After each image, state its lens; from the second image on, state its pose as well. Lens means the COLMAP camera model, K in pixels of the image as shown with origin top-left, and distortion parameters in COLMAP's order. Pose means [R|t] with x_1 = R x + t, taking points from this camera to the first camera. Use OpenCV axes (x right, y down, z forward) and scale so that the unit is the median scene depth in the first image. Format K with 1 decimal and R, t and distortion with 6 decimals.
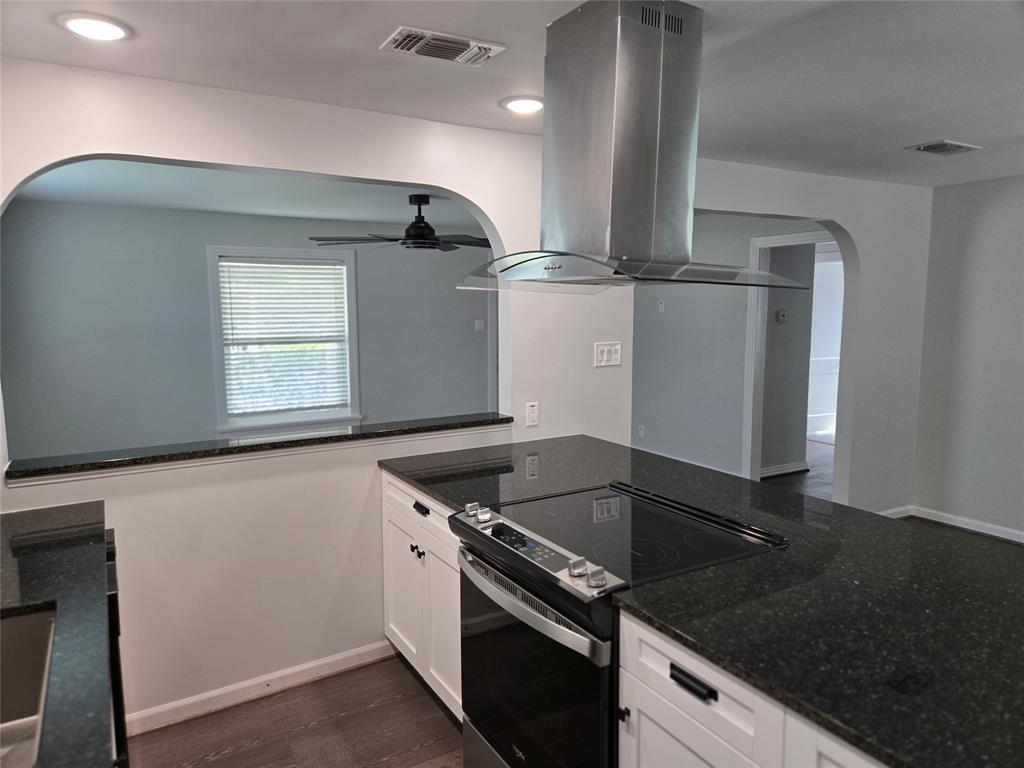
lens RADIAL K [[709.2, 0, 512.0], [0, 709.2, 384.0], [0, 0, 1]] dist [0.072780, -0.004688]
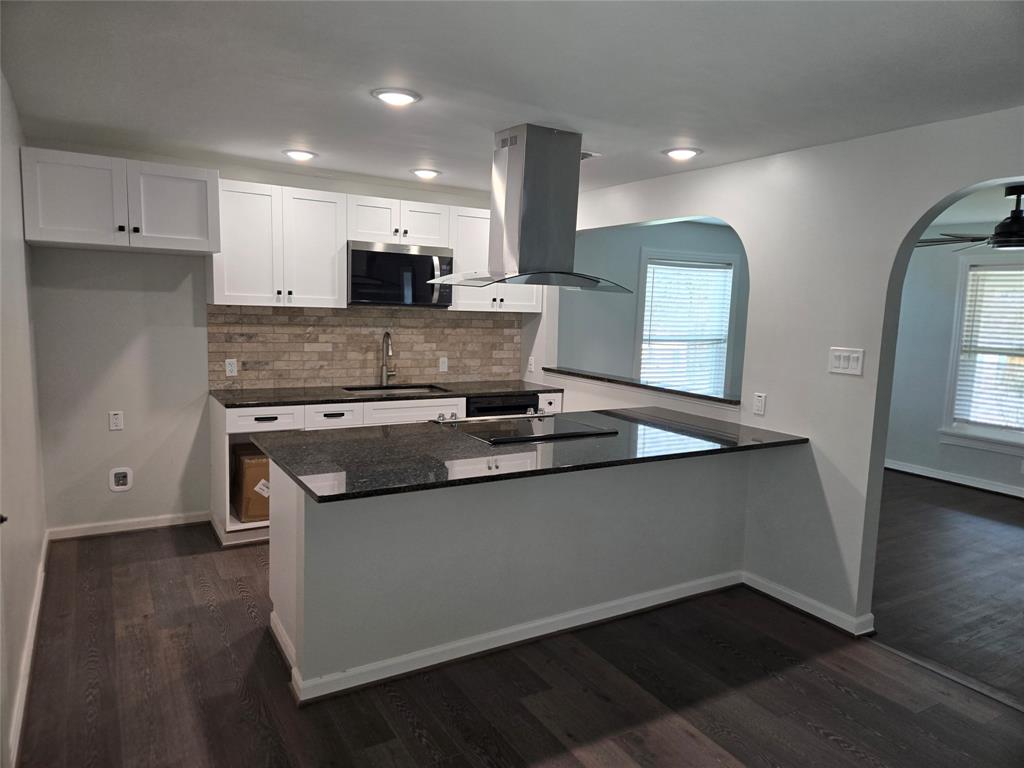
lens RADIAL K [[709.2, 0, 512.0], [0, 709.2, 384.0], [0, 0, 1]] dist [0.072780, -0.004688]
pose [[0.046951, 0.127208, -0.990764, 0.750998], [-0.153456, 0.981002, 0.118682, -0.041050], [0.987039, 0.146467, 0.065580, 0.370160]]
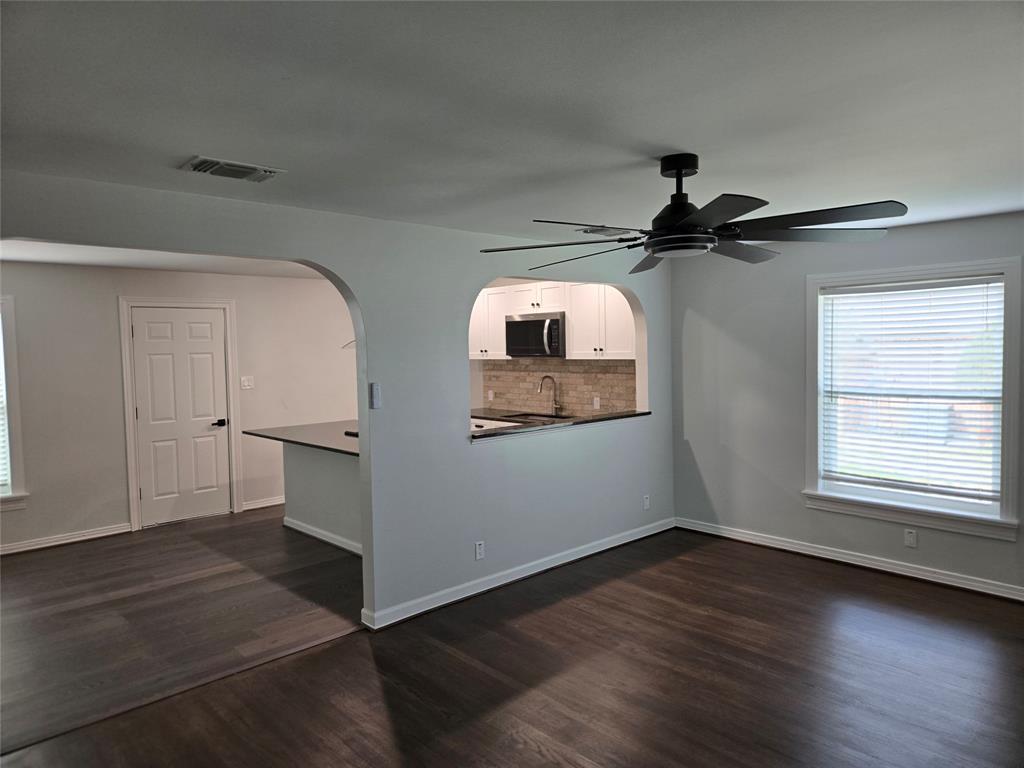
lens RADIAL K [[709.2, 0, 512.0], [0, 709.2, 384.0], [0, 0, 1]] dist [0.072780, -0.004688]
pose [[-0.976481, 0.033911, -0.212918, 0.113776], [-0.002833, 0.985450, 0.169943, -0.183438], [0.215583, 0.166549, -0.962177, 1.551123]]
